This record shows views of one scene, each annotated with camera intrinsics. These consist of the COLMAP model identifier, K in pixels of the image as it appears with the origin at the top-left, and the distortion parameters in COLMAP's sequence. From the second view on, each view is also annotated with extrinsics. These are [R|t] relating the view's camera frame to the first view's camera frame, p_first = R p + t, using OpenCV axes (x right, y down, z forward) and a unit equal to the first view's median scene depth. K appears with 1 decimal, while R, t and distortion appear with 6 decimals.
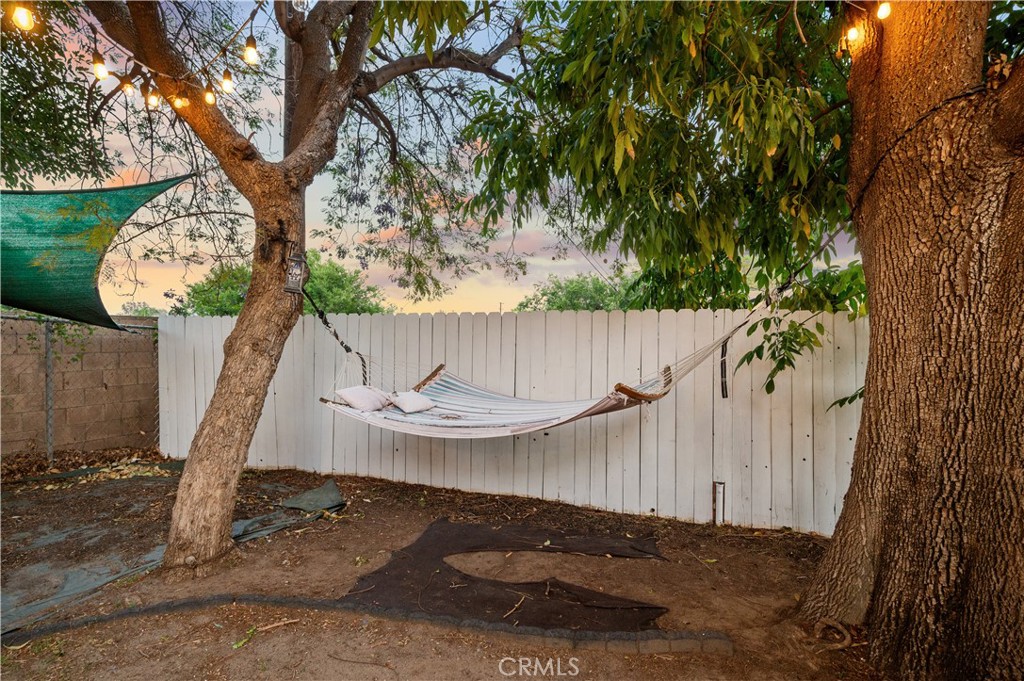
lens RADIAL K [[541.6, 0, 519.1], [0, 541.6, 357.7], [0, 0, 1]] dist [-0.000787, 0.000053]
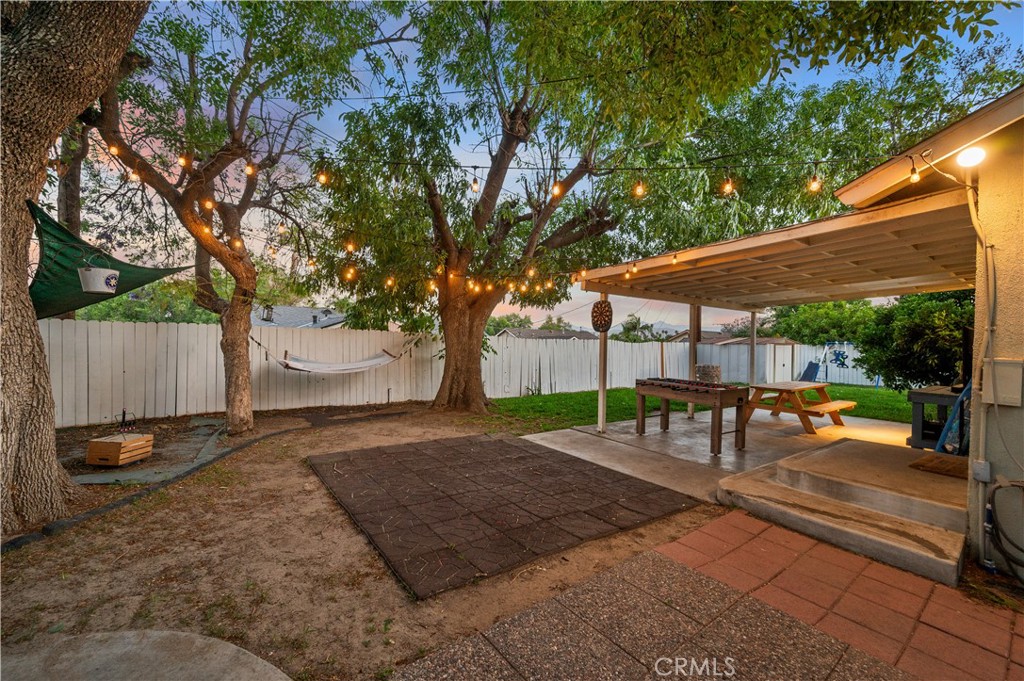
lens RADIAL K [[395.1, 0, 512.9], [0, 395.1, 345.2], [0, 0, 1]] dist [0.000009, 0.000000]
pose [[0.563804, -0.006424, 0.825884, -1.881729], [0.008482, 0.999962, 0.001988, -0.012092], [-0.825865, 0.005884, 0.563837, -1.412714]]
